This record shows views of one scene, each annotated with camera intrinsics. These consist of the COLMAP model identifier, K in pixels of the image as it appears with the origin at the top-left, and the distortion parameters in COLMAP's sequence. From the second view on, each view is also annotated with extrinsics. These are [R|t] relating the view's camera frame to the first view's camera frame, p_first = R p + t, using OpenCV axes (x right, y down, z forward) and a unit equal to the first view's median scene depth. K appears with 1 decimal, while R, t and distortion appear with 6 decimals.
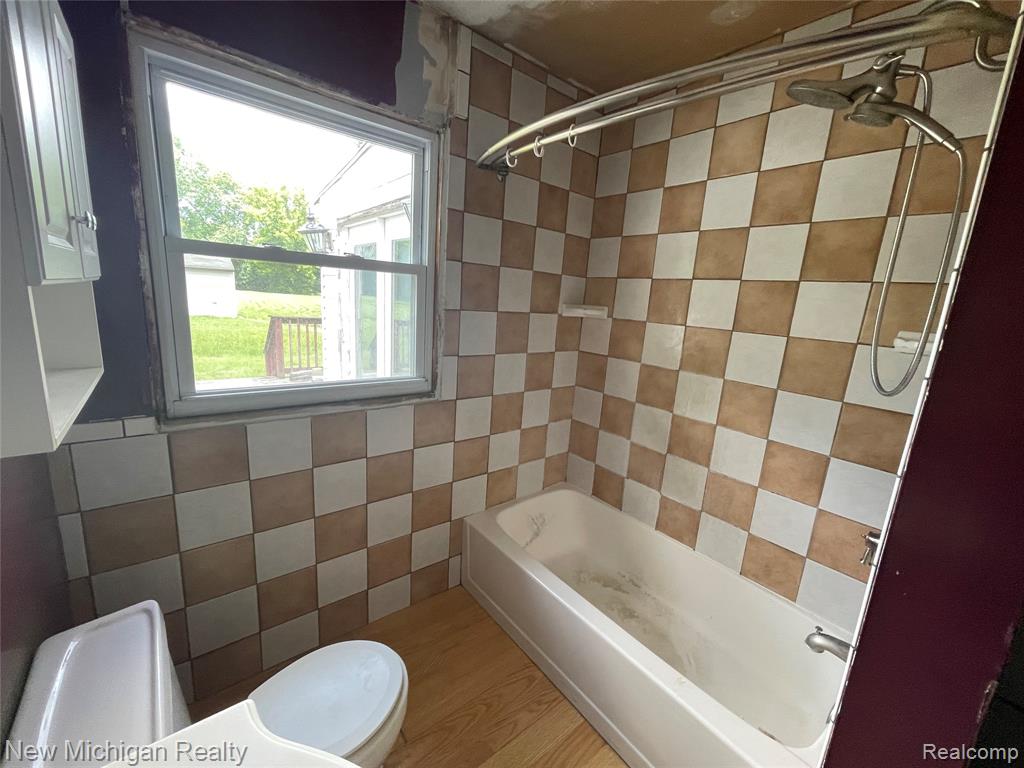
lens RADIAL K [[412.2, 0, 510.9], [0, 412.2, 380.9], [0, 0, 1]] dist [-0.000893, 0.000340]
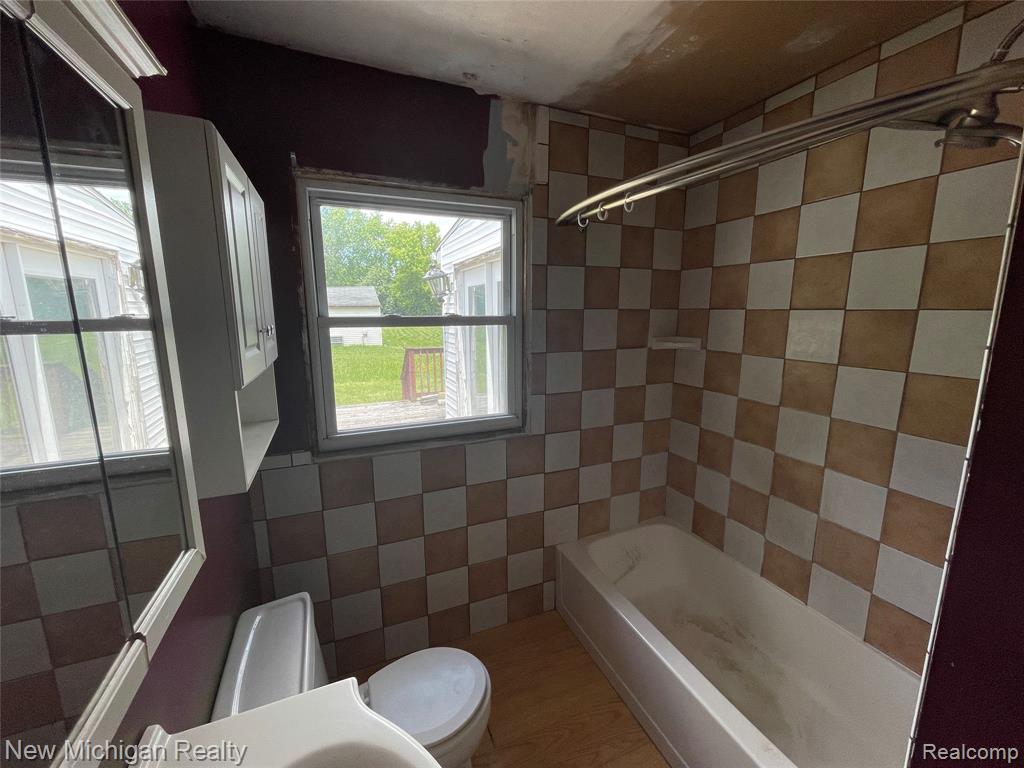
lens RADIAL K [[412.2, 0, 510.9], [0, 412.2, 380.9], [0, 0, 1]] dist [-0.000893, 0.000340]
pose [[0.959276, -0.022221, -0.281596, 0.095325], [0.010960, 0.999078, -0.041501, -0.054385], [0.282258, 0.036725, 0.958635, -0.072889]]
